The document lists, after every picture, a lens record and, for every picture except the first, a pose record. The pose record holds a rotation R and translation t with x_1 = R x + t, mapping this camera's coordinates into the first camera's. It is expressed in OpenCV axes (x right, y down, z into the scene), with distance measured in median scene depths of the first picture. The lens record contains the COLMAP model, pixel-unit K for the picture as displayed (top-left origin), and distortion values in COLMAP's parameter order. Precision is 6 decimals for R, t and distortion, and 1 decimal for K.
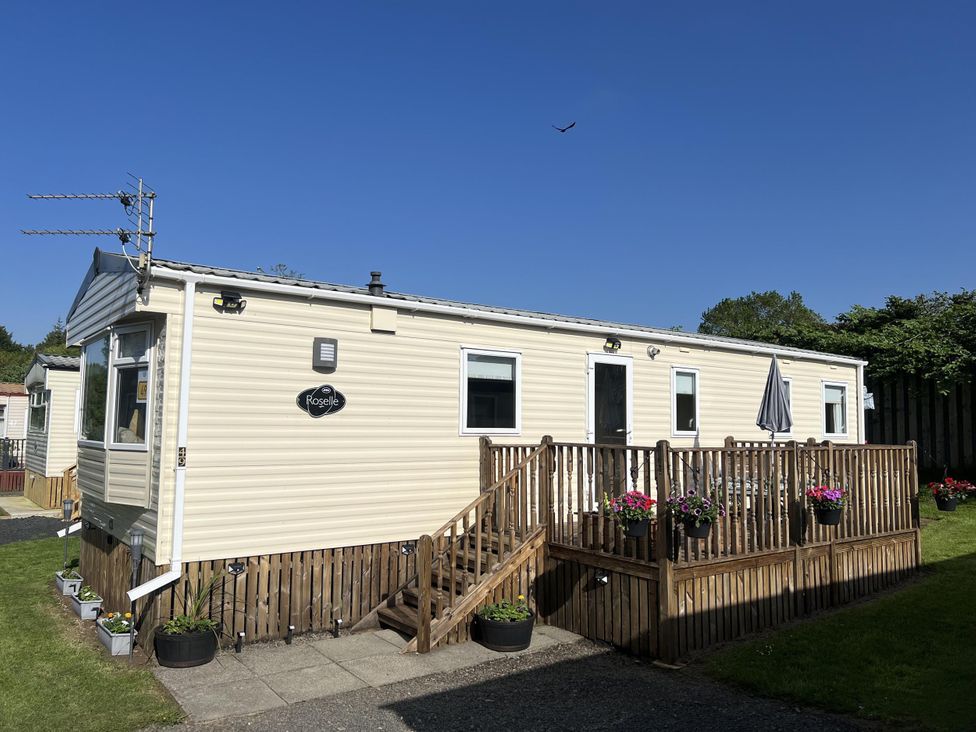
lens RADIAL K [[729.7, 0, 484.0], [0, 729.7, 371.9], [0, 0, 1]] dist [0.079705, -0.102053]
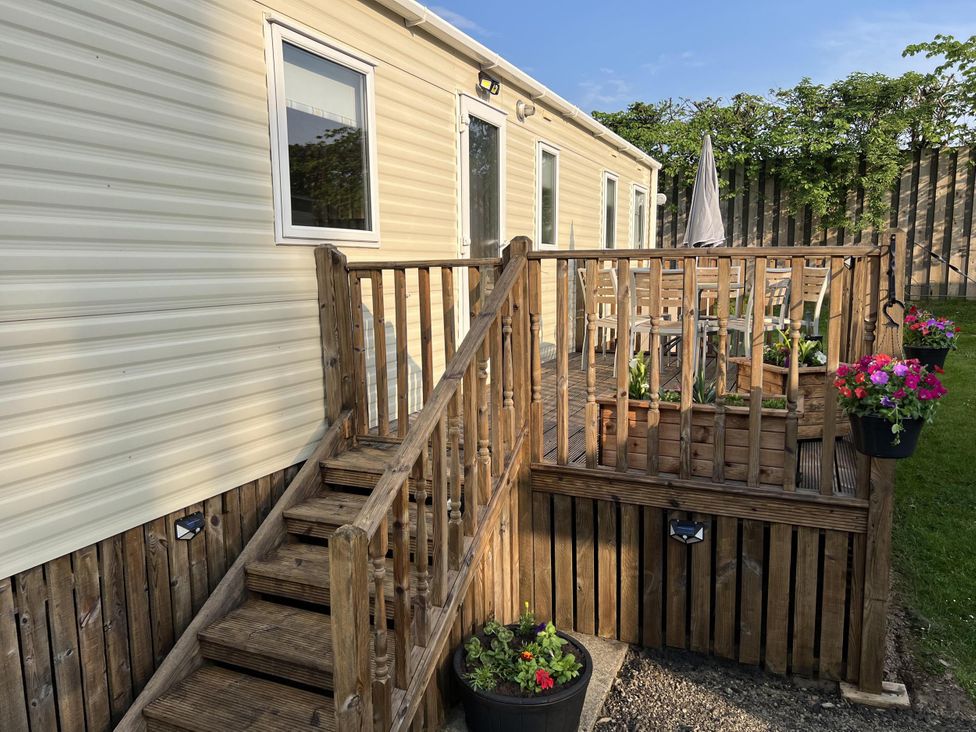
lens RADIAL K [[729.7, 0, 484.0], [0, 729.7, 371.9], [0, 0, 1]] dist [0.079705, -0.102053]
pose [[0.871108, -0.092440, 0.482312, -0.160786], [-0.015309, 0.976535, 0.214812, 0.075207], [-0.490852, -0.194508, 0.849253, 0.636584]]
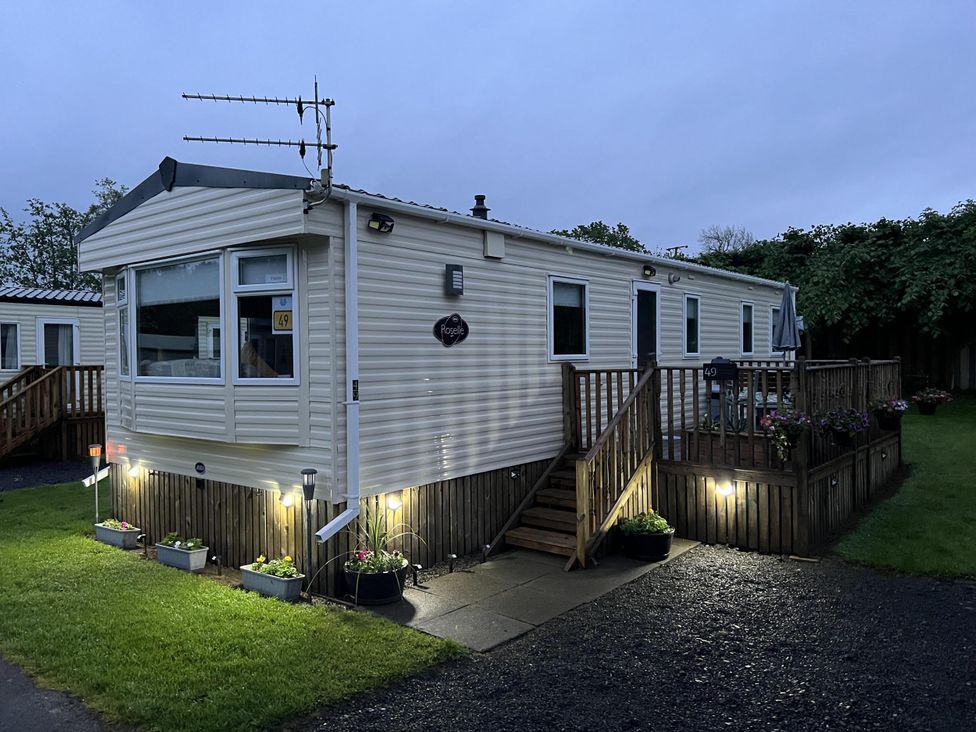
lens RADIAL K [[722.6, 0, 482.6], [0, 722.6, 367.5], [0, 0, 1]] dist [0.152871, -0.296921]
pose [[0.969502, -0.027572, 0.243528, -0.416468], [0.004789, 0.995593, 0.093656, -0.000790], [-0.245037, -0.089634, 0.965361, 0.052380]]
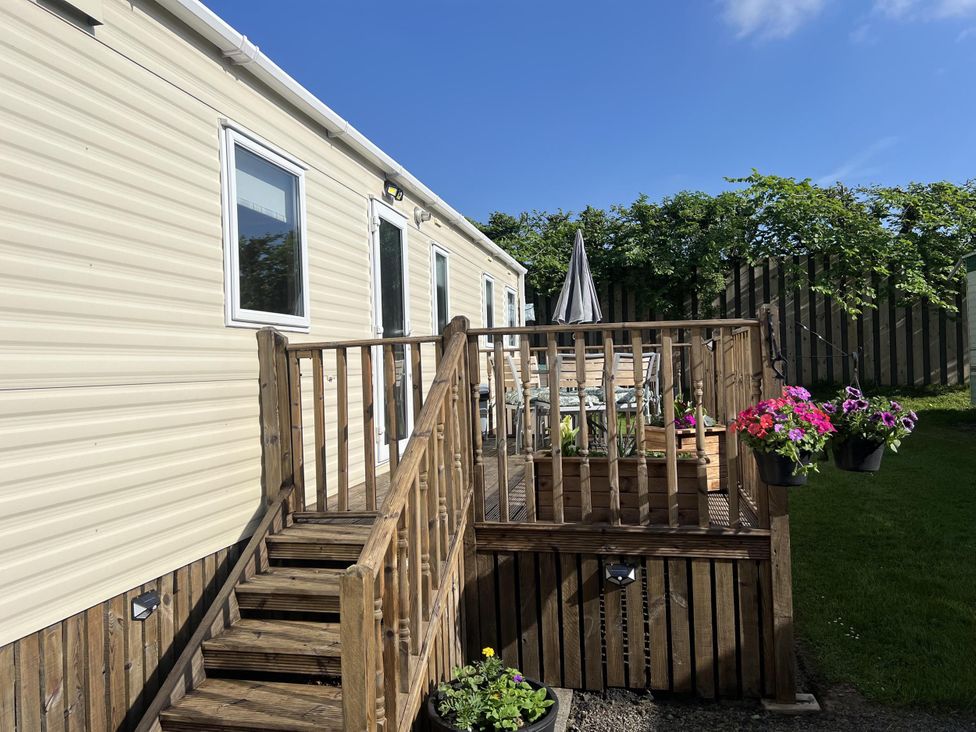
lens RADIAL K [[729.4, 0, 487.0], [0, 729.4, 363.7], [0, 0, 1]] dist [0.079946, -0.100982]
pose [[0.754048, -0.031214, 0.656078, -0.236934], [-0.010920, 0.998136, 0.060038, 0.092801], [-0.656729, -0.052436, 0.752301, 0.628764]]
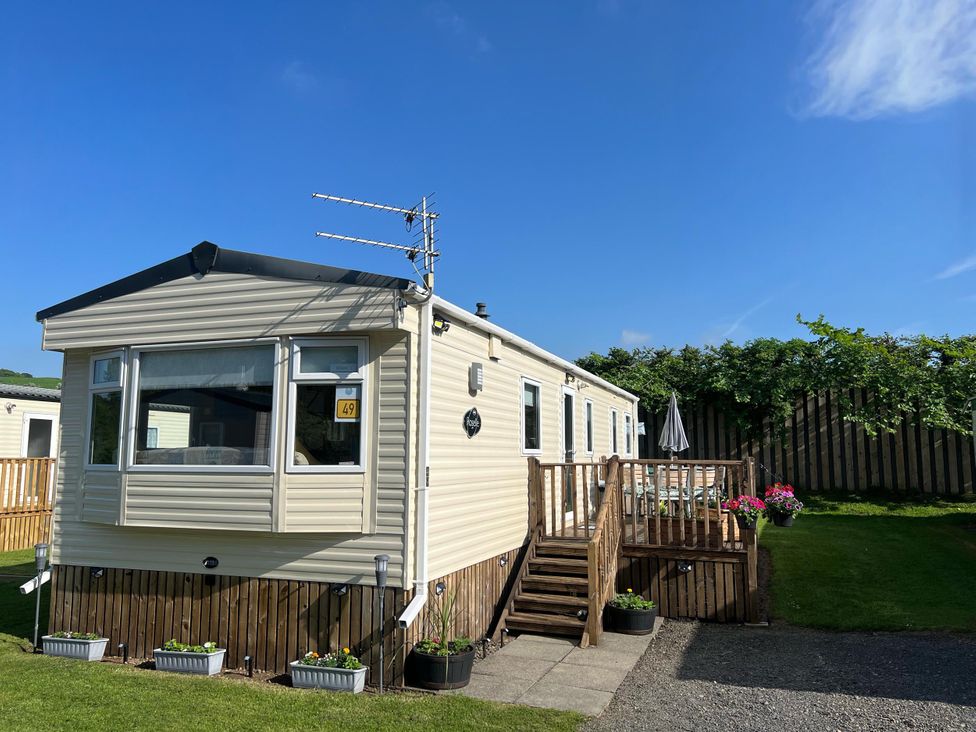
lens RADIAL K [[729.7, 0, 484.0], [0, 729.7, 371.9], [0, 0, 1]] dist [0.079705, -0.102053]
pose [[0.841220, 0.052462, 0.538142, -0.772071], [-0.033479, 0.998426, -0.045000, 0.013150], [-0.539655, 0.019839, 0.841652, 0.107937]]
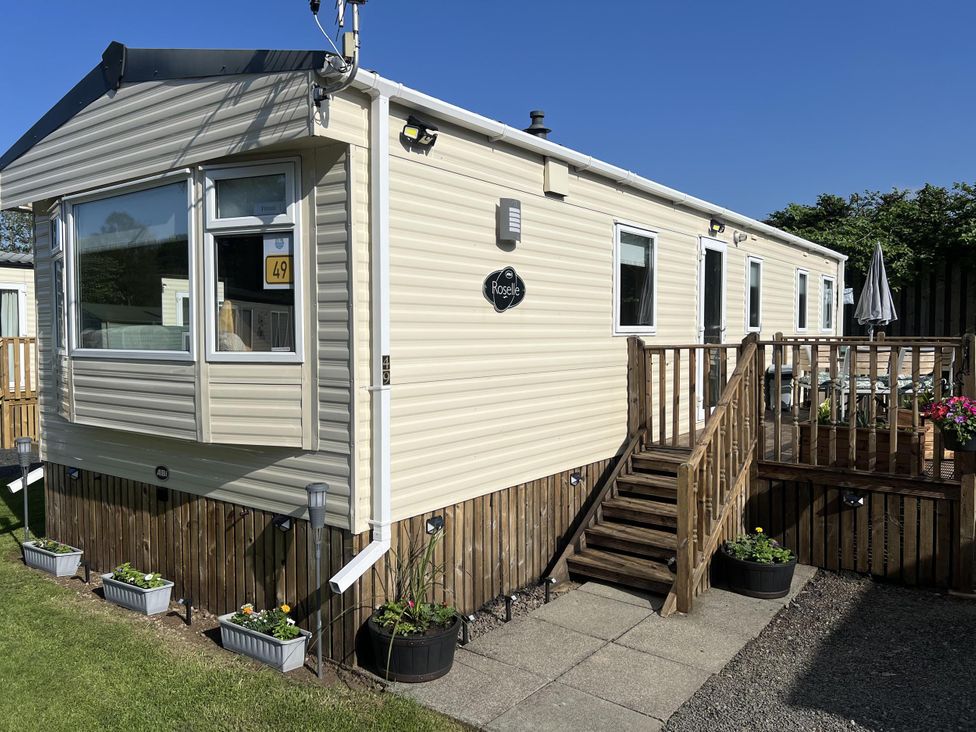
lens RADIAL K [[729.4, 0, 487.0], [0, 729.4, 363.7], [0, 0, 1]] dist [0.079946, -0.100982]
pose [[0.959827, -0.026971, 0.279292, -0.440030], [-0.006556, 0.992942, 0.118419, 0.027573], [-0.280514, -0.115493, 0.952876, 0.310638]]
